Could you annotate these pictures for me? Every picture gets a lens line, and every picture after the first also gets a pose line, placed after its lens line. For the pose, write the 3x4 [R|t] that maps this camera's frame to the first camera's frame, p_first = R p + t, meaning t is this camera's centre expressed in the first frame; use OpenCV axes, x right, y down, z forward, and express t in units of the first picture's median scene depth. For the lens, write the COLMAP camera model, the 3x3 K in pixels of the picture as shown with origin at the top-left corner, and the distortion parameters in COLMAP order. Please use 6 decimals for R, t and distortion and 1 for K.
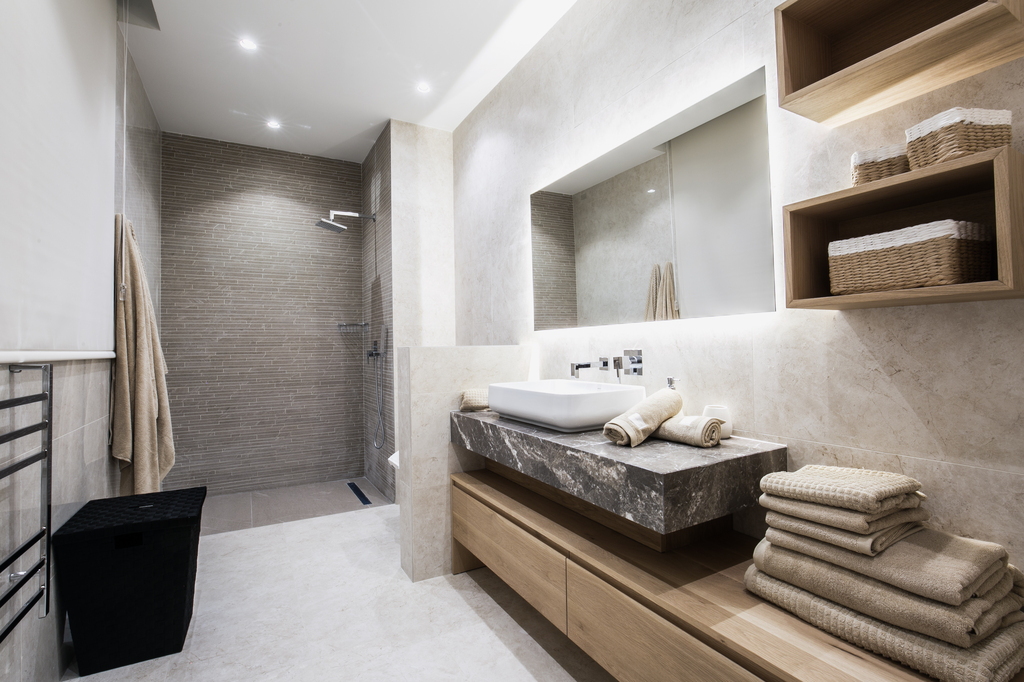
lens RADIAL K [[475.6, 0, 512.0], [0, 475.6, 341.0], [0, 0, 1]] dist [-0.017003, 0.001235]
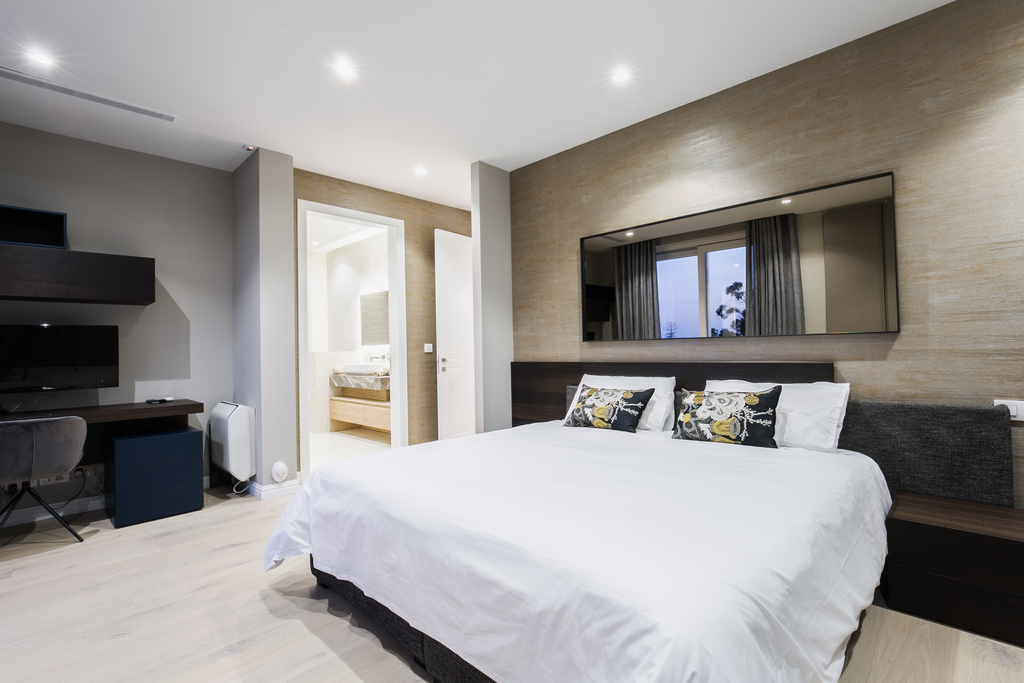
lens RADIAL K [[475.6, 0, 512.0], [0, 475.6, 341.5], [0, 0, 1]] dist [-0.017003, 0.001235]
pose [[0.962374, -0.005906, 0.271665, 0.161307], [0.010187, 0.999845, -0.014350, 0.000042], [-0.271538, 0.016577, 0.962285, -2.159550]]
